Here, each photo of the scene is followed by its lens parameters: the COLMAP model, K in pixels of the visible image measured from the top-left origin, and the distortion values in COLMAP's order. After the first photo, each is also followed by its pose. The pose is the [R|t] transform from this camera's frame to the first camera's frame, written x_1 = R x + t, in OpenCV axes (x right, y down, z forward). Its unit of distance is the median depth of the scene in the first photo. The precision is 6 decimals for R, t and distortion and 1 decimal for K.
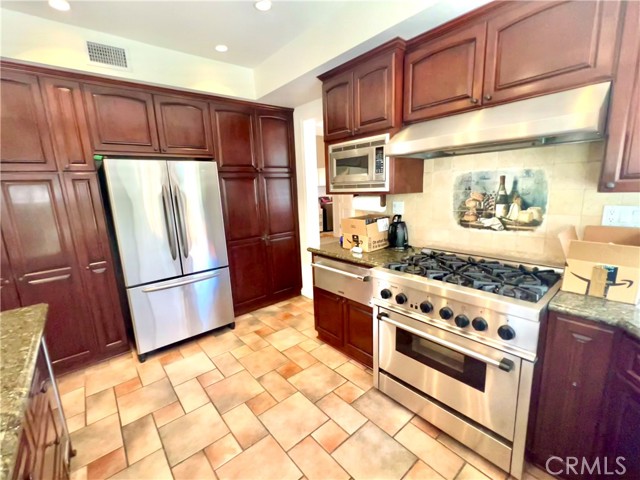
lens RADIAL K [[281.5, 0, 320.0], [0, 281.5, 240.0], [0, 0, 1]] dist [-0.001756, 0.000054]
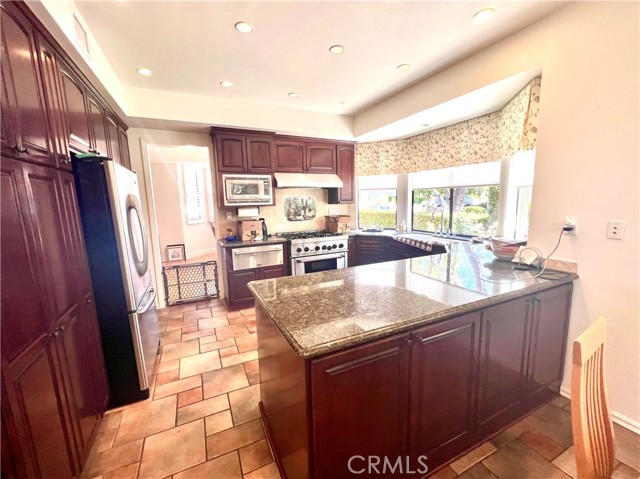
lens RADIAL K [[257.4, 0, 320.0], [0, 257.4, 239.5], [0, 0, 1]] dist [0.001607, 0.000433]
pose [[0.264736, -0.110179, 0.958006, -1.400362], [0.192376, 0.979516, 0.059492, 0.020736], [-0.944937, 0.168547, 0.280509, 0.234401]]
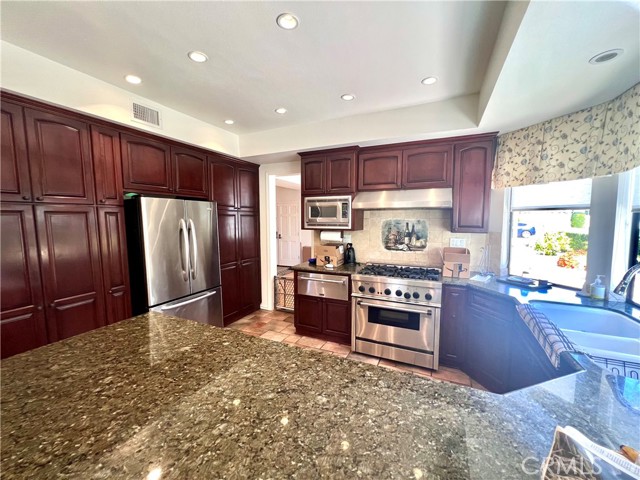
lens RADIAL K [[257.4, 0, 320.0], [0, 257.4, 240.0], [0, 0, 1]] dist [0.001607, 0.000433]
pose [[0.908994, 0.003867, 0.416792, -0.561260], [0.043030, 0.993743, -0.103065, 0.041371], [-0.414583, 0.111620, 0.903140, -0.296417]]
